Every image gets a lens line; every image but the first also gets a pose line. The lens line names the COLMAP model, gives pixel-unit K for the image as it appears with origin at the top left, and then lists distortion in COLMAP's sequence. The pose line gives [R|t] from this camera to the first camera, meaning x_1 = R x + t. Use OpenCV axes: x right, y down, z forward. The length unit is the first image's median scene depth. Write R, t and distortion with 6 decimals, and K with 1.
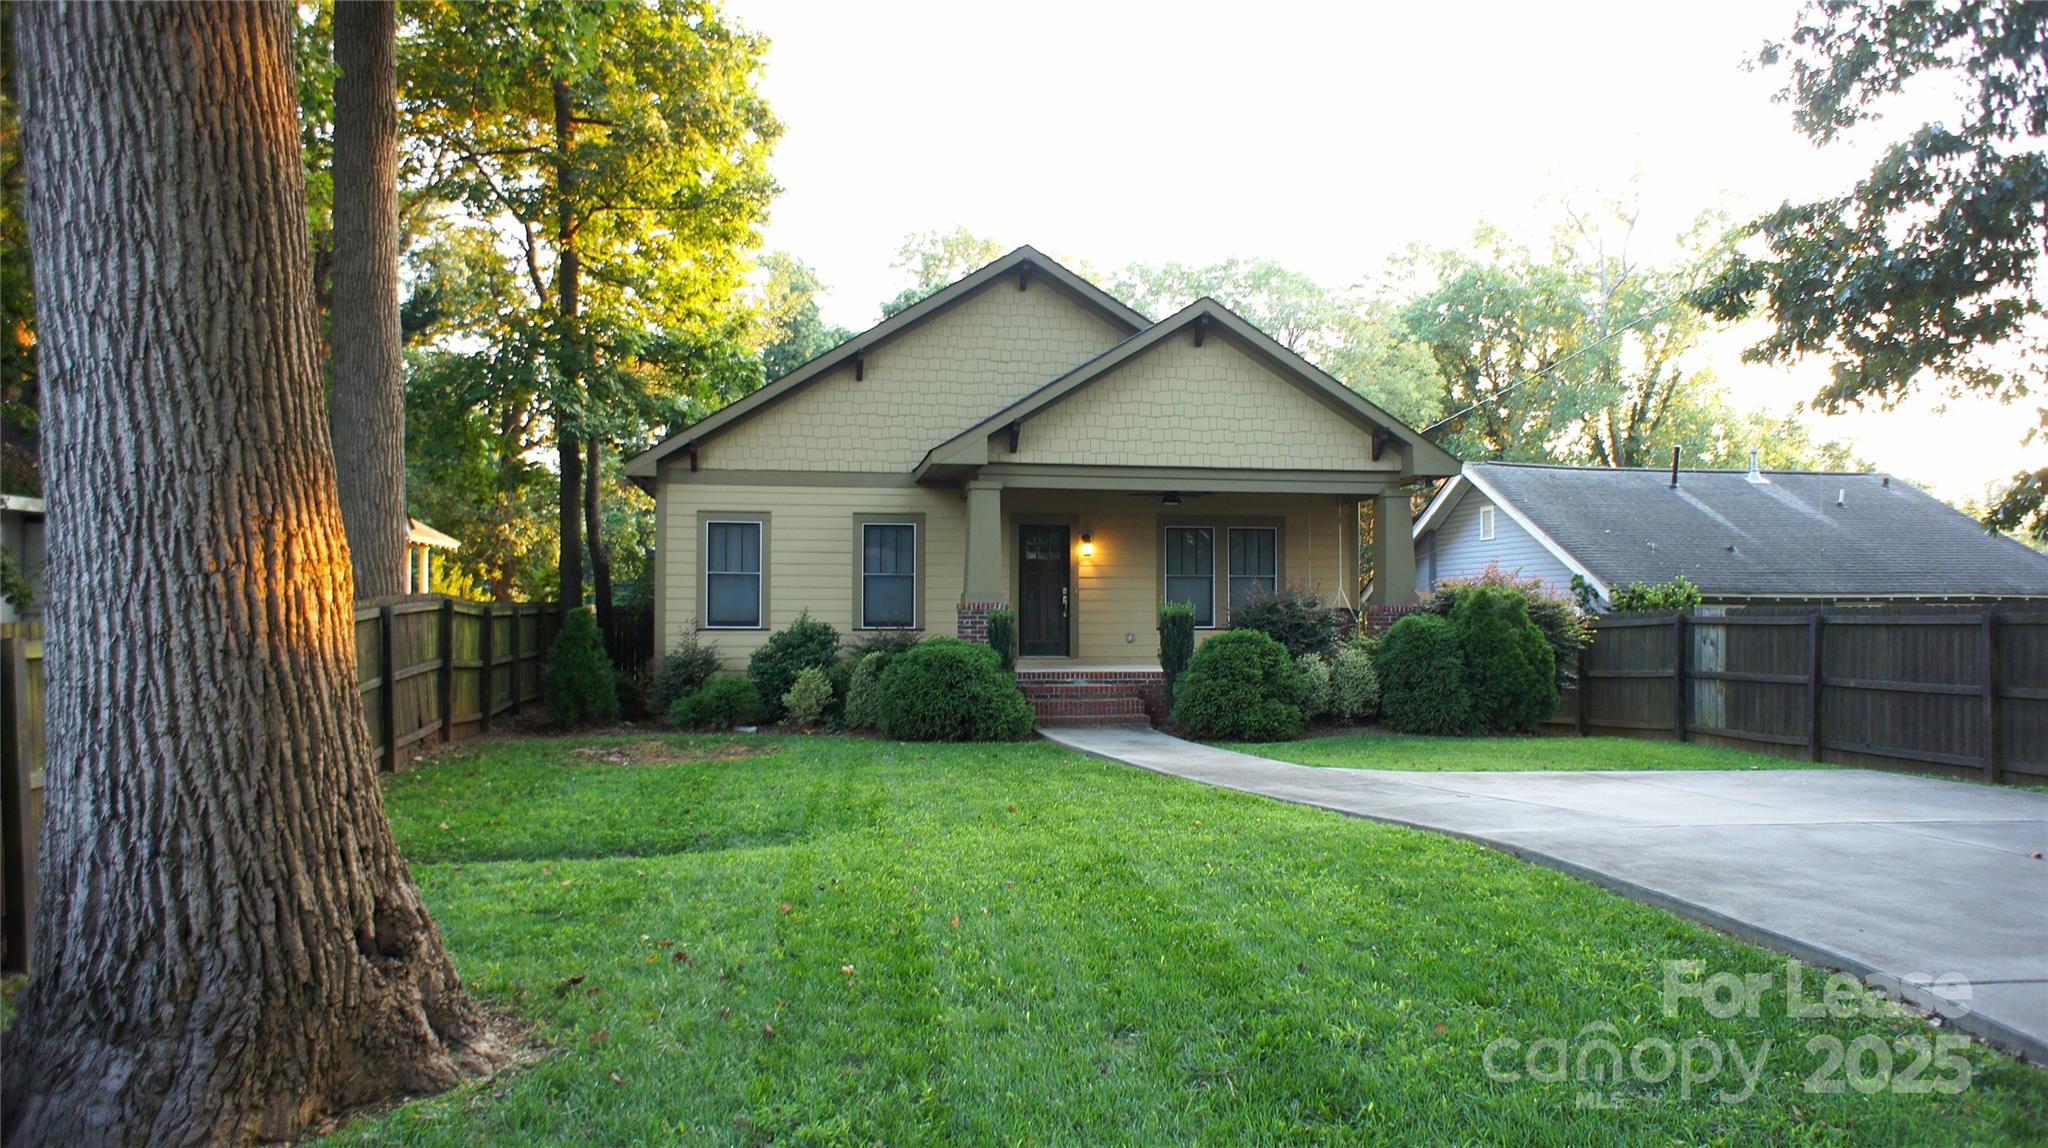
lens RADIAL K [[1386.9, 0, 1023.0], [0, 1386.9, 580.5], [0, 0, 1]] dist [-0.073639, 0.098628]
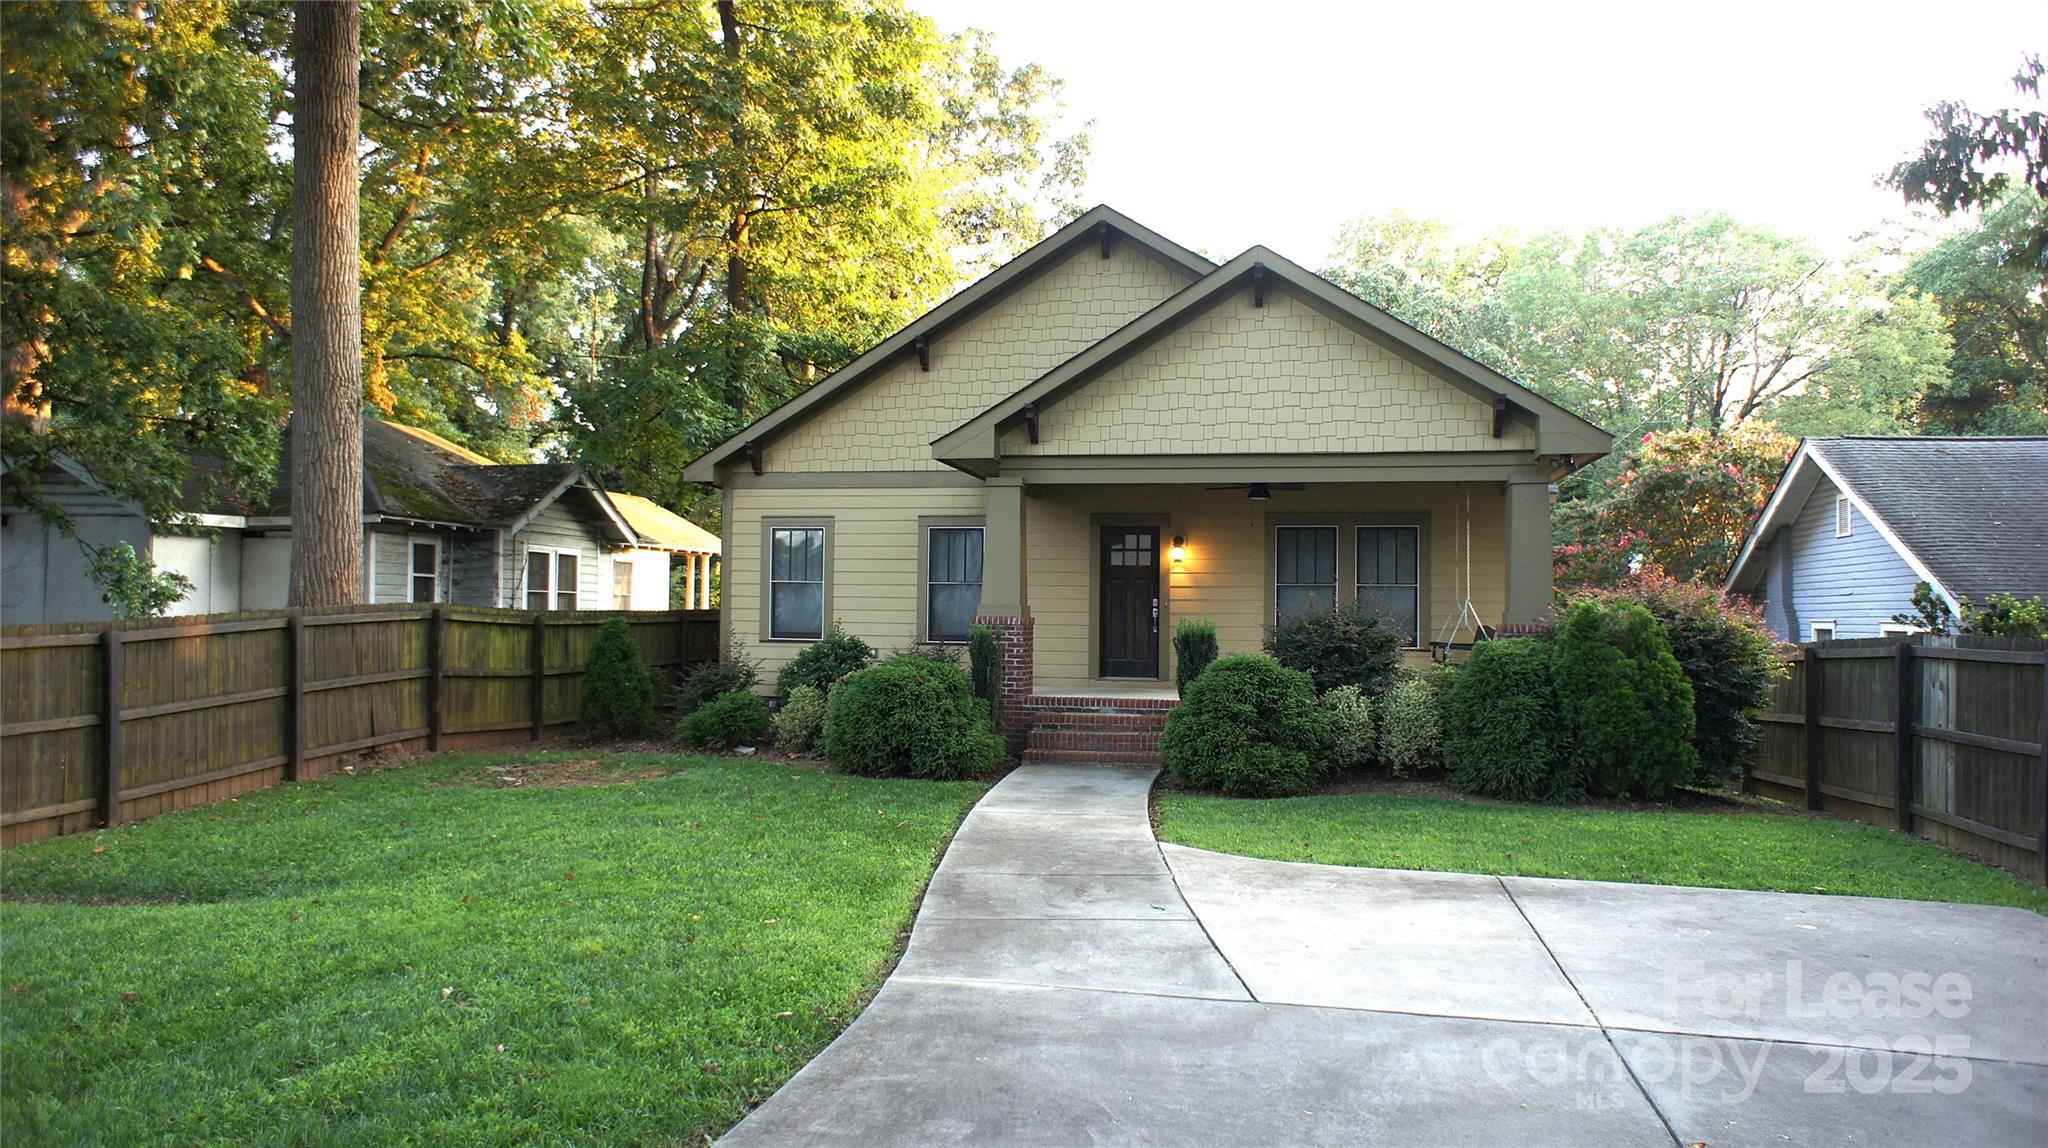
lens RADIAL K [[1386.9, 0, 1023.0], [0, 1386.9, 580.5], [0, 0, 1]] dist [-0.073639, 0.098628]
pose [[0.931692, 0.000072, -0.363249, 0.291128], [-0.000971, 0.999997, -0.002293, -0.004465], [0.363248, 0.002489, 0.931689, 0.182796]]
